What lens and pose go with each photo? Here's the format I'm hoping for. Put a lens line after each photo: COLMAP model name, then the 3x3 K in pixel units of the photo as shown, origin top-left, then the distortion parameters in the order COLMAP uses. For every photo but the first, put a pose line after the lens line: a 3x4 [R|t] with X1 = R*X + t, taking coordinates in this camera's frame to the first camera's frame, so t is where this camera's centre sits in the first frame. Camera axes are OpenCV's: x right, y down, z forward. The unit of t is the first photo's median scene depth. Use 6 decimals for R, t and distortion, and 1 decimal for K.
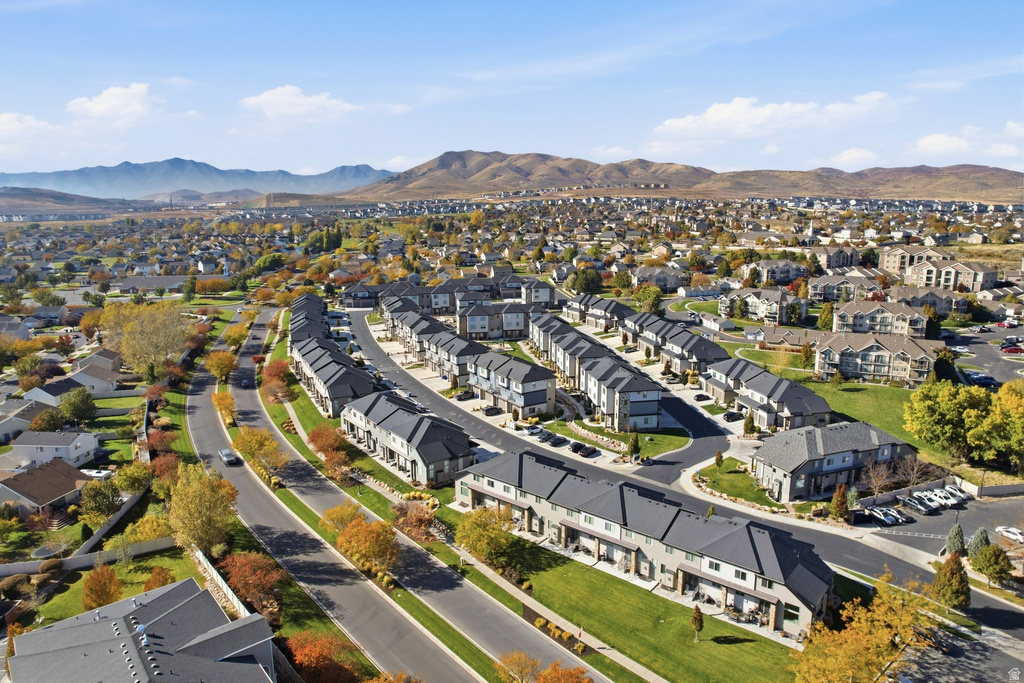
lens RADIAL K [[652.8, 0, 518.6], [0, 652.8, 343.9], [0, 0, 1]] dist [-0.074209, 0.067406]
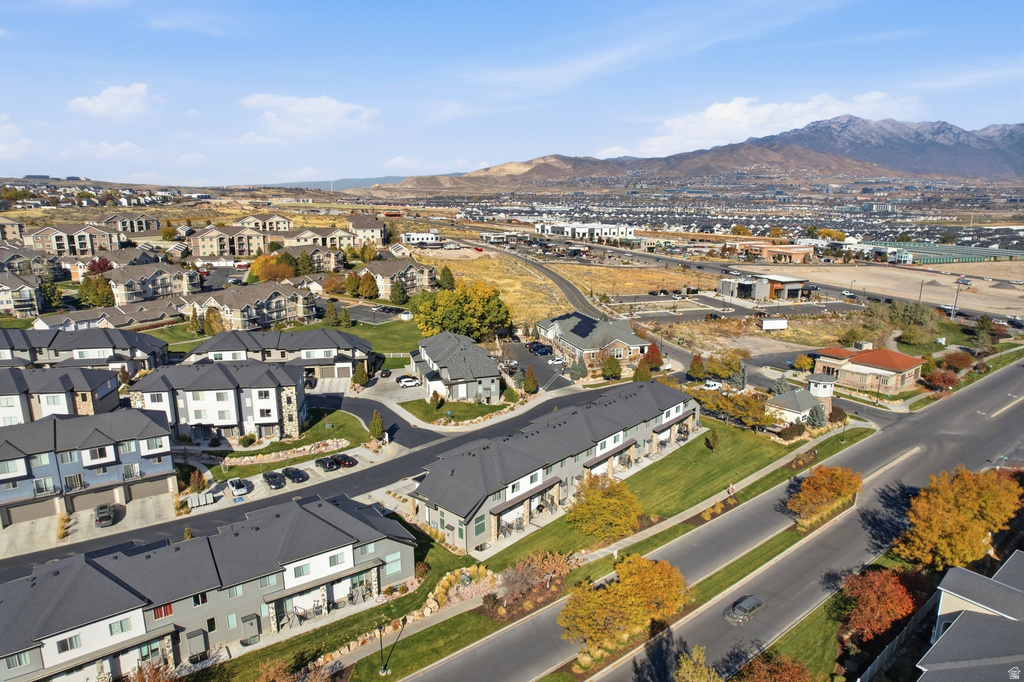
lens RADIAL K [[652.8, 0, 518.6], [0, 652.8, 343.4], [0, 0, 1]] dist [-0.074209, 0.067406]
pose [[0.034634, -0.233339, 0.971778, -0.476728], [0.200181, 0.954276, 0.222002, -0.074383], [-0.979147, 0.186843, 0.079761, 0.575714]]
